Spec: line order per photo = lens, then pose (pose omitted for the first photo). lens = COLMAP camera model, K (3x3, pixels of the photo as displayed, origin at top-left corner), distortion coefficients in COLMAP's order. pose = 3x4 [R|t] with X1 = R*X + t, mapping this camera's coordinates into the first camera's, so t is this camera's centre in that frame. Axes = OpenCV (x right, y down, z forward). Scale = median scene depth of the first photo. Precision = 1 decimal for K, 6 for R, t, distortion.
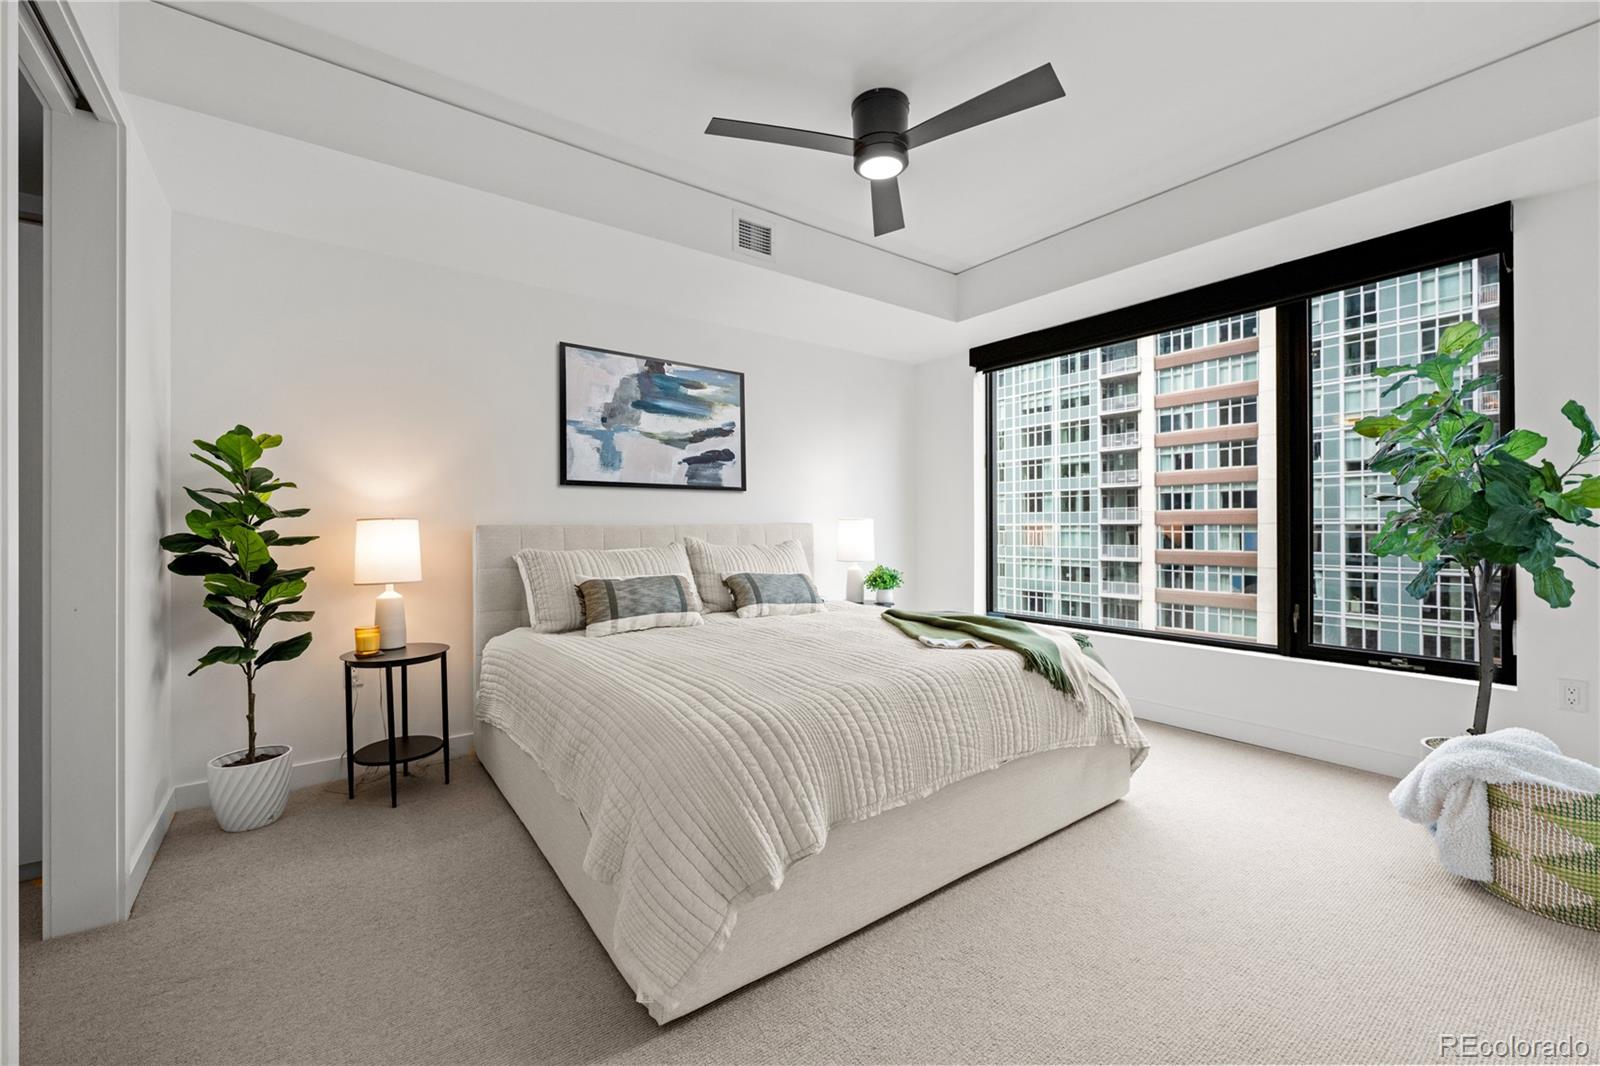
lens RADIAL K [[680.8, 0, 773.5], [0, 680.8, 524.7], [0, 0, 1]] dist [0.005796, -0.001023]
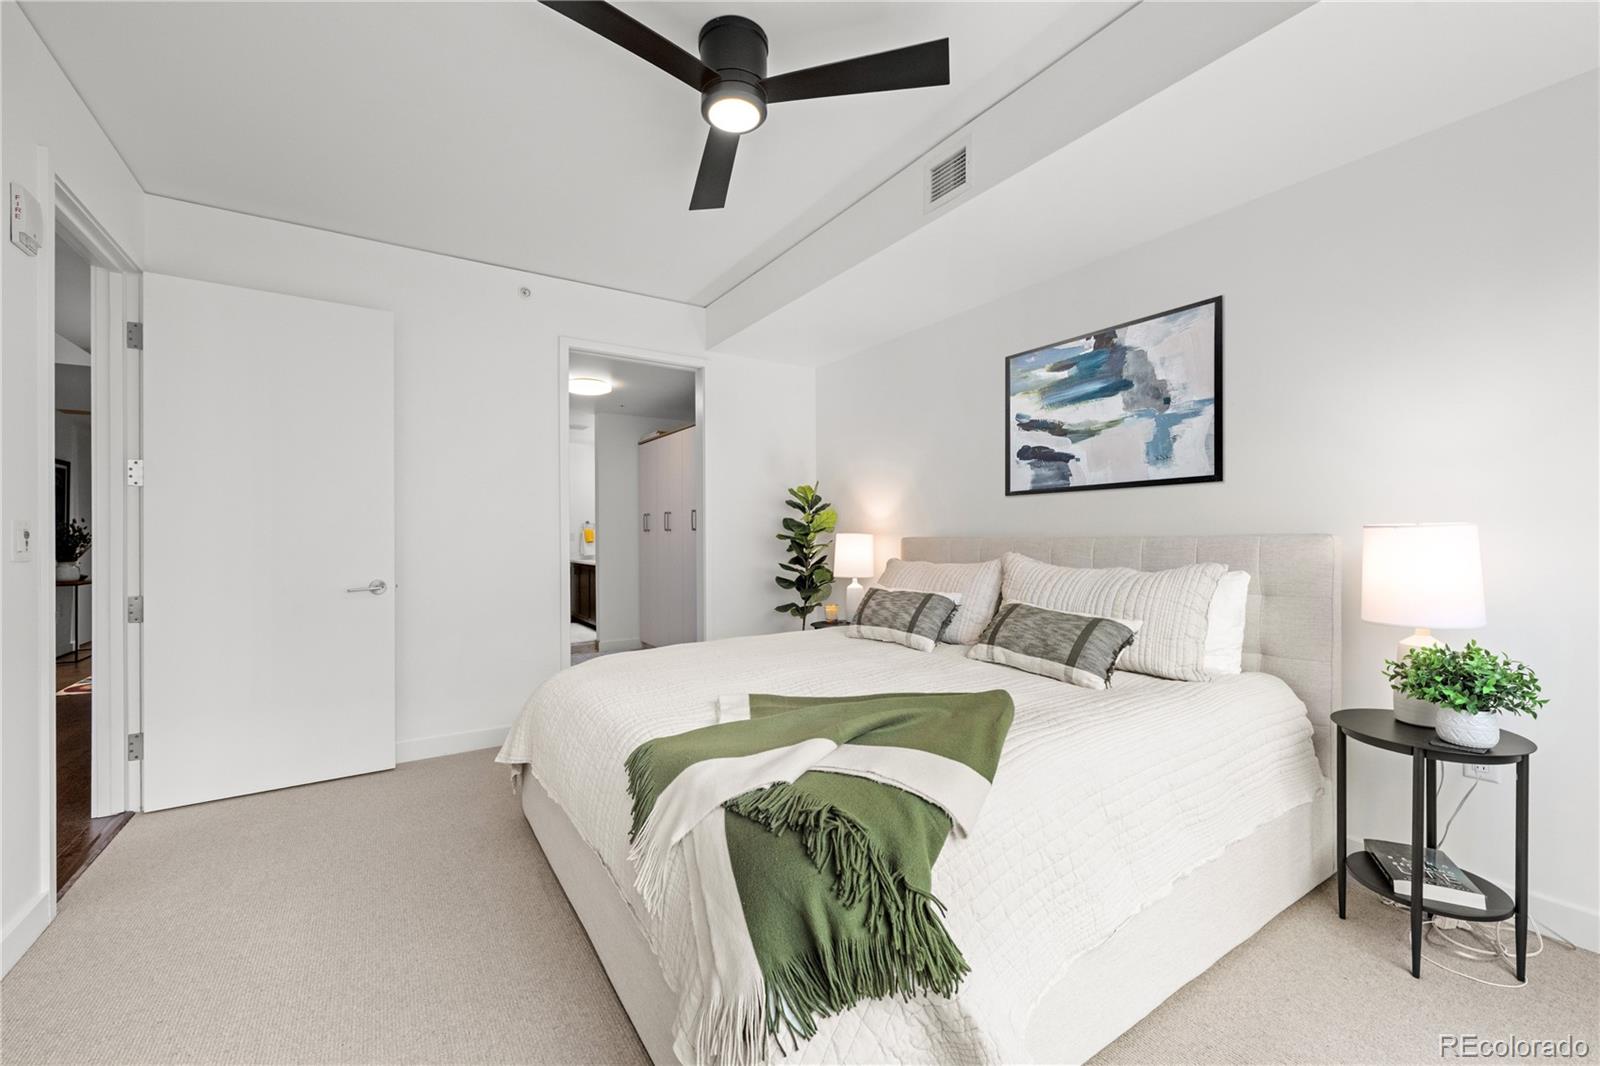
lens RADIAL K [[680.8, 0, 814.5], [0, 680.8, 546.8], [0, 0, 1]] dist [0.005796, -0.001023]
pose [[-0.031136, 0.021026, -0.999294, 0.768948], [-0.009702, 0.999725, 0.021337, -0.007135], [0.999468, 0.010359, -0.030923, 0.866462]]
